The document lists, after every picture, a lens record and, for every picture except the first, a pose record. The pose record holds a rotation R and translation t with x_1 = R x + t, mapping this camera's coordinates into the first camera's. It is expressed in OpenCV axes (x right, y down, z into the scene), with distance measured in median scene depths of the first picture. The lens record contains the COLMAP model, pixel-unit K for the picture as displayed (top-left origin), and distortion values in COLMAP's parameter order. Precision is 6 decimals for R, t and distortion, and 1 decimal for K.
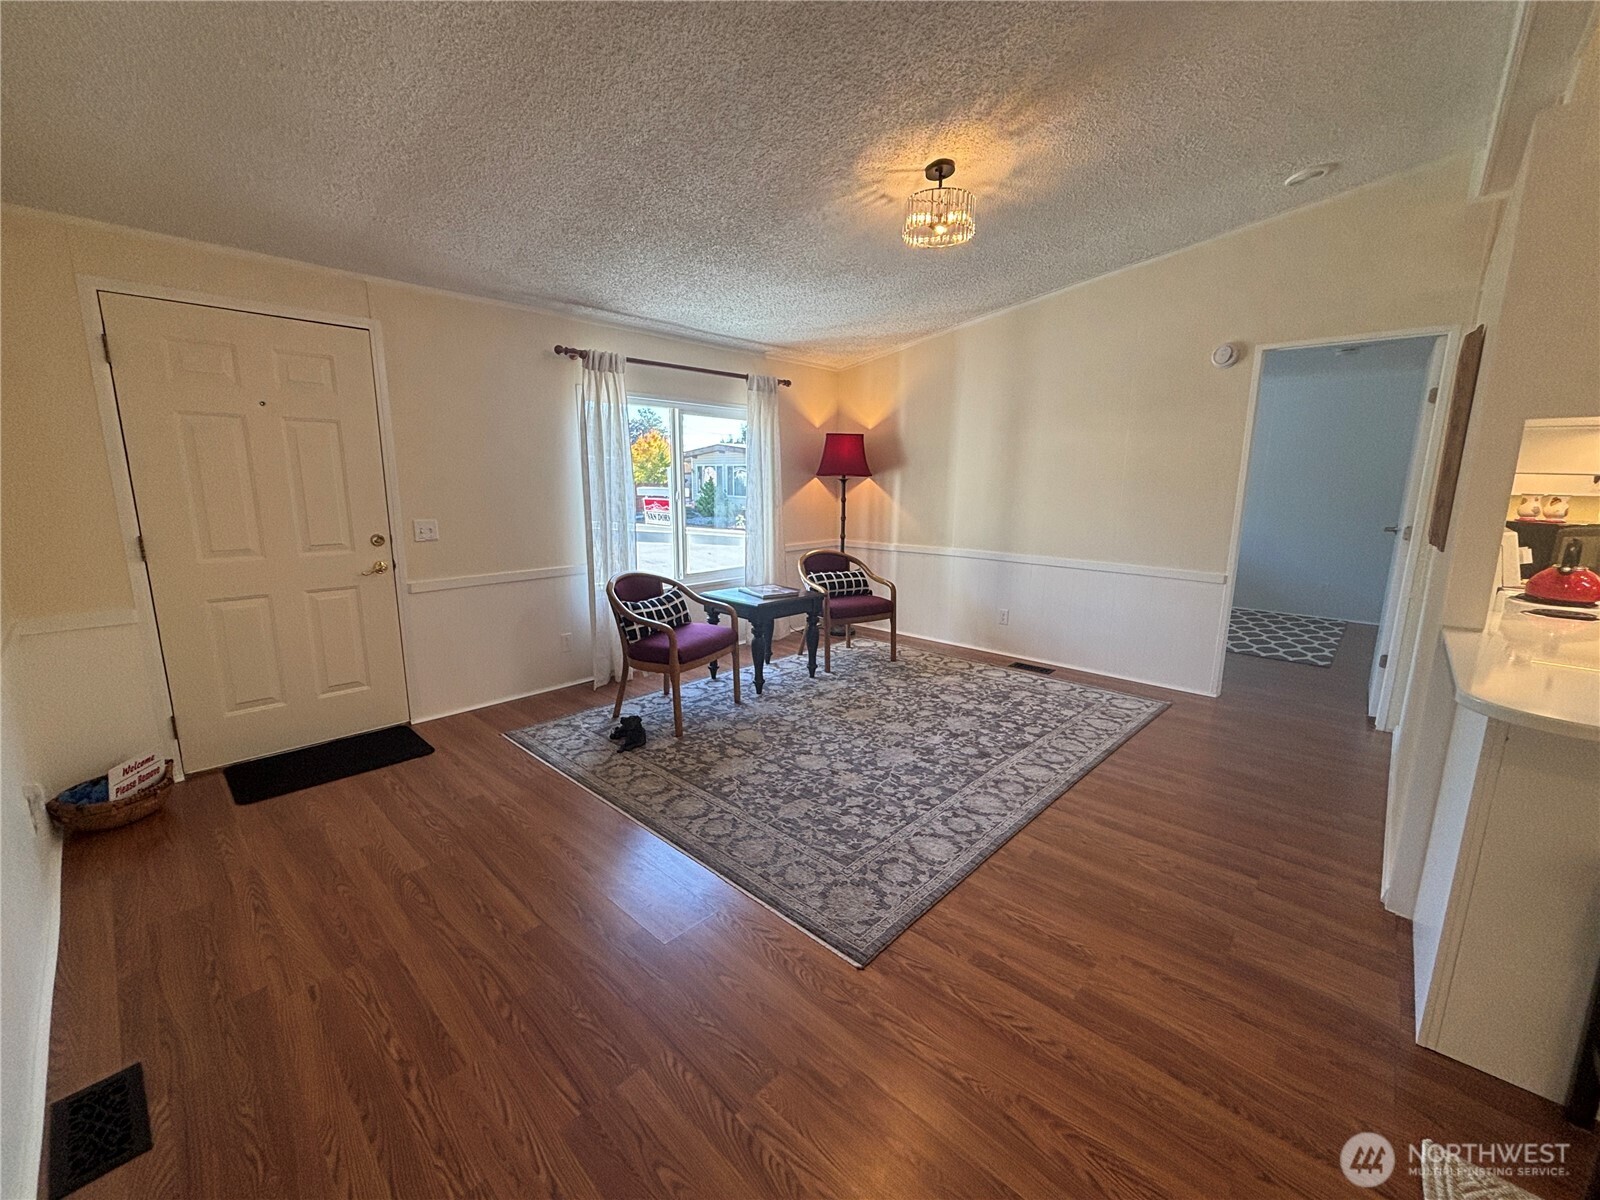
lens RADIAL K [[640.1, 0, 809.8], [0, 640.1, 601.4], [0, 0, 1]] dist [0.050519, -0.000165]
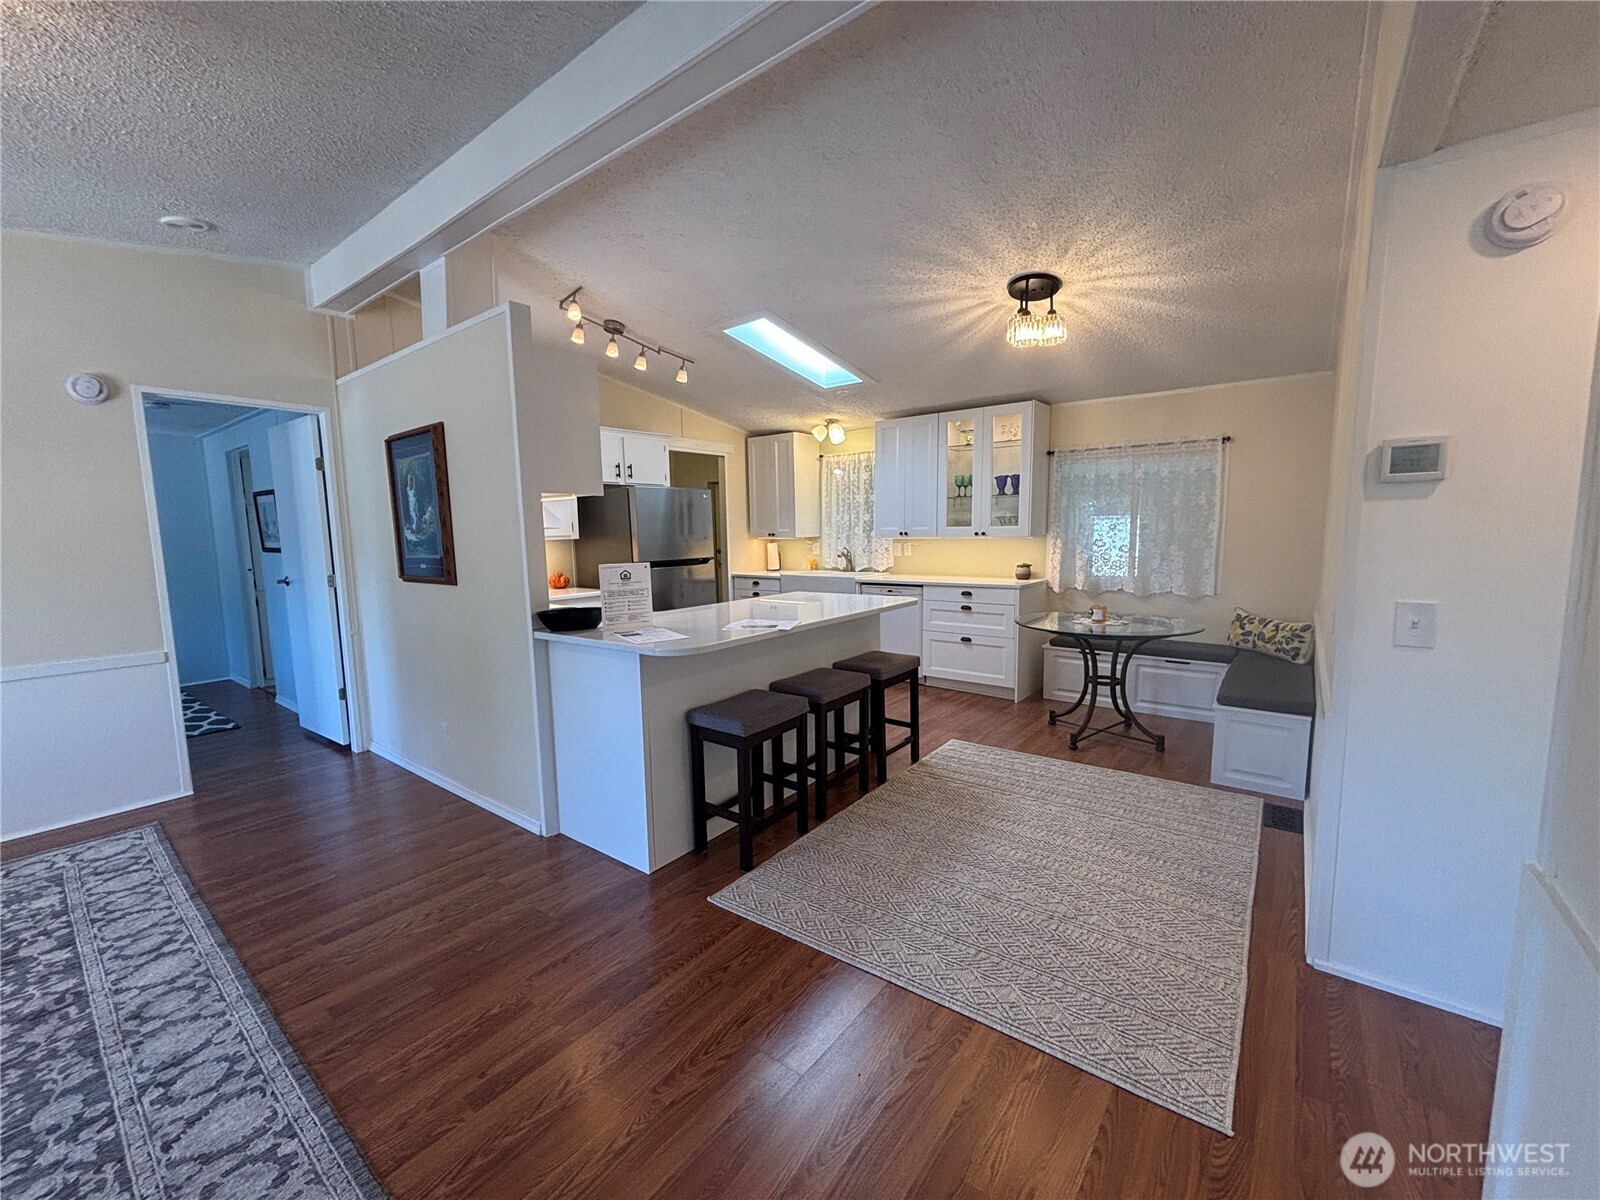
lens RADIAL K [[650.8, 0, 801.4], [0, 650.8, 601.1], [0, 0, 1]] dist [-0.003516, -0.000169]
pose [[-0.077041, -0.122842, 0.989431, -0.256744], [0.211144, 0.967862, 0.136605, -0.045181], [-0.974414, 0.219436, -0.048628, 0.247446]]
